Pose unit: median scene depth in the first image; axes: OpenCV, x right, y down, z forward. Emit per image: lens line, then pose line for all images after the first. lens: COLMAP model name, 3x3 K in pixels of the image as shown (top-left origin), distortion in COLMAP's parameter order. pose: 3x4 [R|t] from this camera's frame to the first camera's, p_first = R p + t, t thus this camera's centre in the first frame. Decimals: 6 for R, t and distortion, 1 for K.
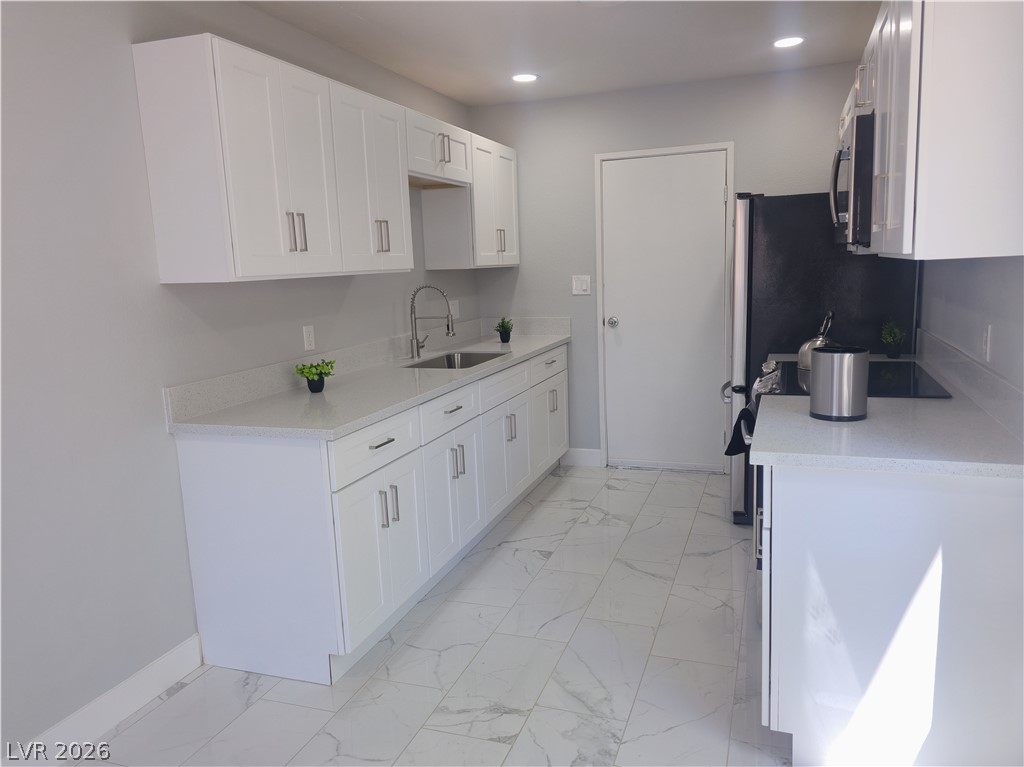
lens RADIAL K [[729.4, 0, 523.1], [0, 729.4, 377.2], [0, 0, 1]] dist [0.061214, -0.064976]
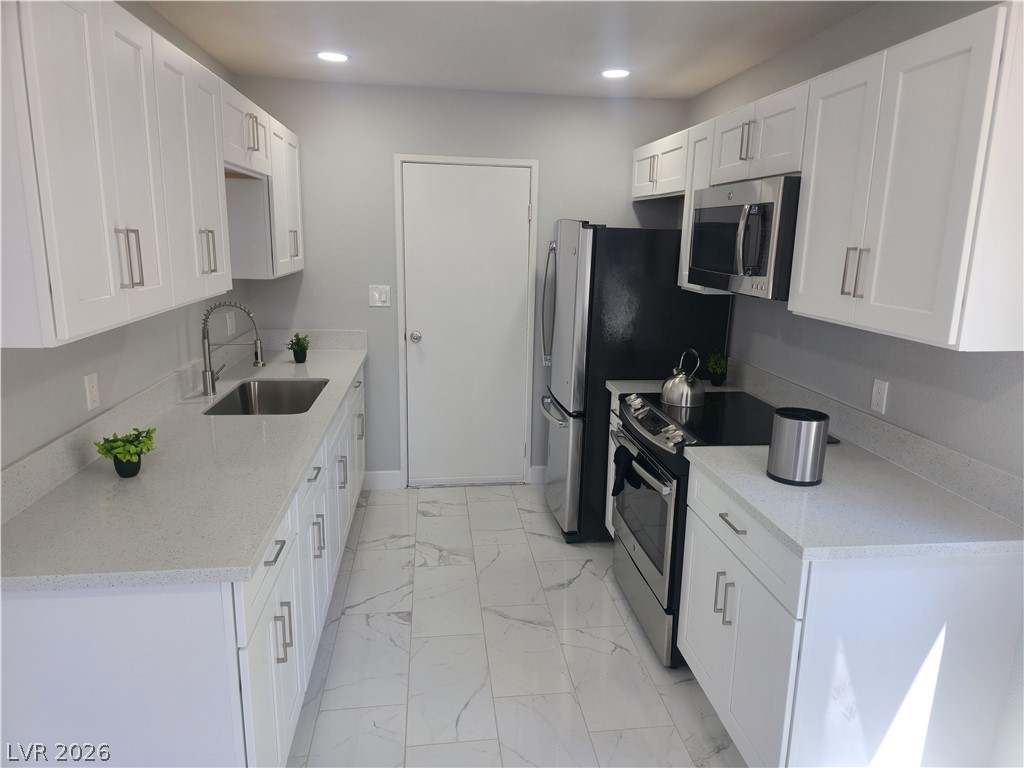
lens RADIAL K [[676.9, 0, 523.1], [0, 676.9, 381.1], [0, 0, 1]] dist [0.063007, -0.058810]
pose [[0.887552, -0.038545, 0.459093, -0.219807], [0.014704, 0.998356, 0.055393, -0.090446], [-0.460473, -0.042414, 0.886660, 0.220128]]
